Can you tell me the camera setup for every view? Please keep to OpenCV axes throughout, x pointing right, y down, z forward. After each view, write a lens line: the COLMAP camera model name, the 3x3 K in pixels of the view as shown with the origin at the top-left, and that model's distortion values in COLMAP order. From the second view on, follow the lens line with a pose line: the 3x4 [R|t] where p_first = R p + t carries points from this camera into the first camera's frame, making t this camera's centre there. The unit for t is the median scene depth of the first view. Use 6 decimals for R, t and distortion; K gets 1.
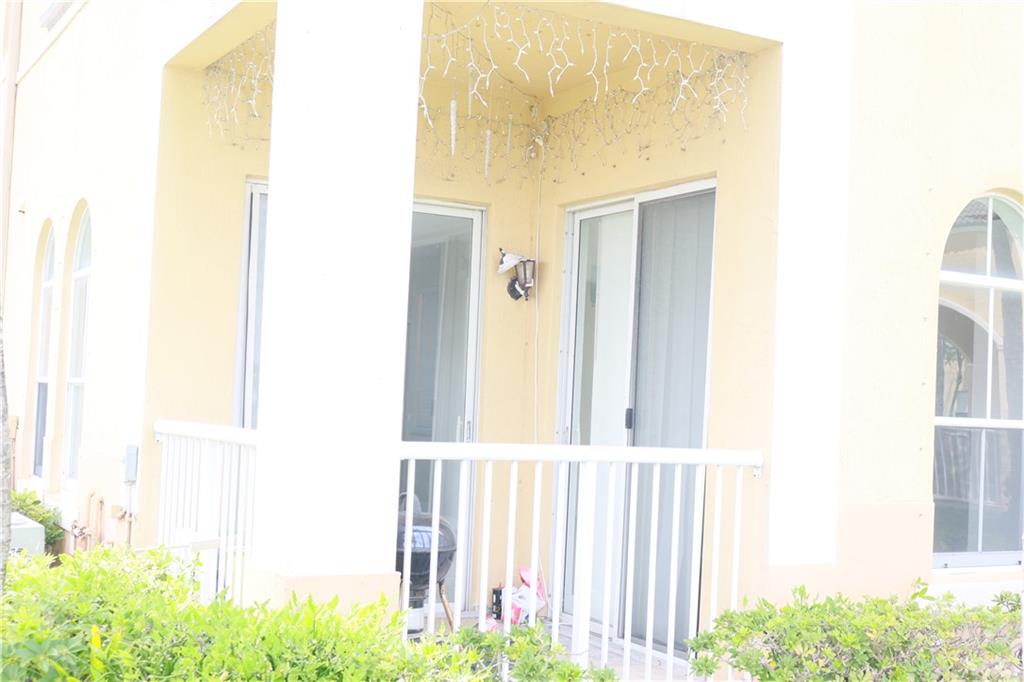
lens RADIAL K [[1316.0, 0, 512.7], [0, 1316.0, 341.1], [0, 0, 1]] dist [-0.060084, 0.000000]
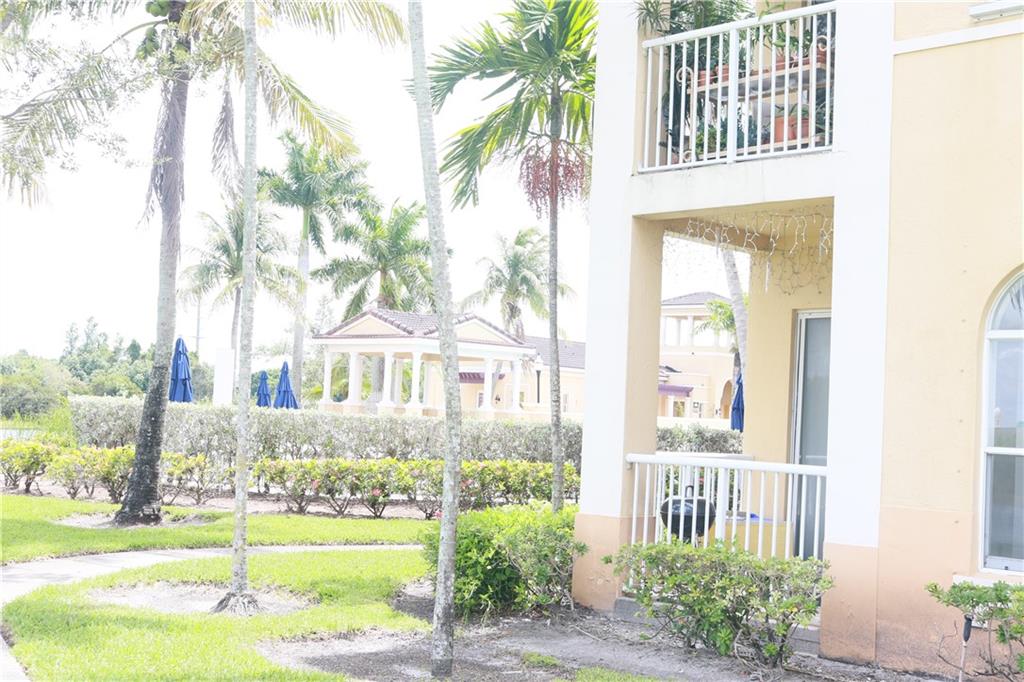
lens RADIAL K [[1316.0, 0, 514.1], [0, 1316.0, 341.7], [0, 0, 1]] dist [-0.060084, 0.000000]
pose [[0.251781, -0.089225, -0.963662, 1.538238], [0.008549, 0.995907, -0.089977, 0.071629], [0.967746, 0.014416, 0.251513, 0.258084]]
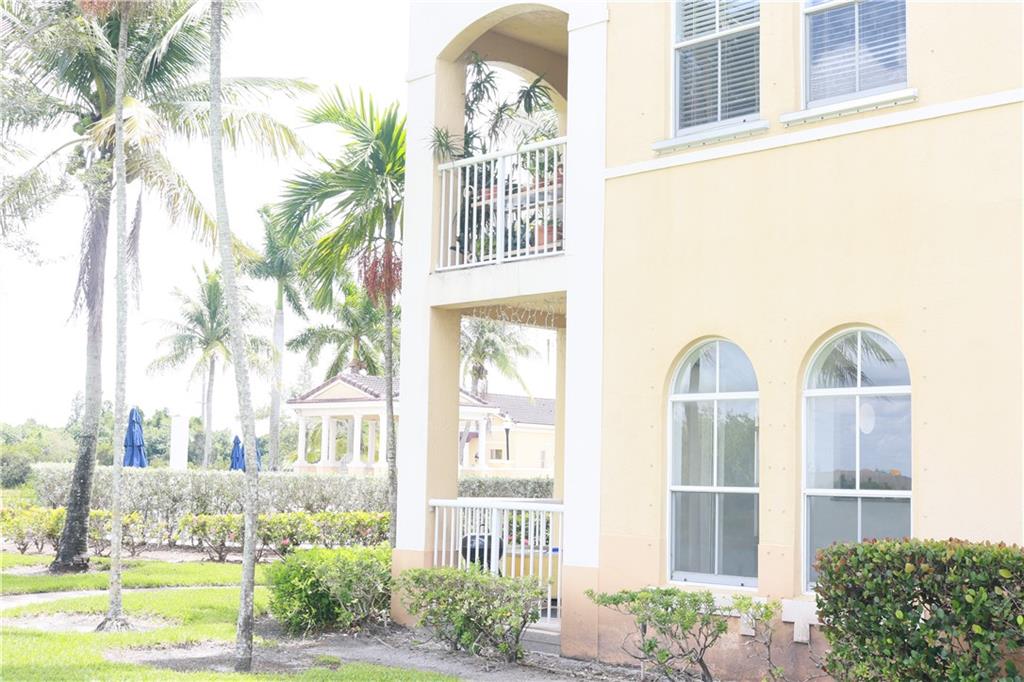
lens RADIAL K [[1316.0, 0, 510.5], [0, 1316.0, 343.7], [0, 0, 1]] dist [-0.060084, 0.000000]
pose [[0.239574, -0.135943, -0.961314, 2.002063], [0.032751, 0.990717, -0.131939, 0.099288], [0.970326, 0.000125, 0.241802, 0.446283]]
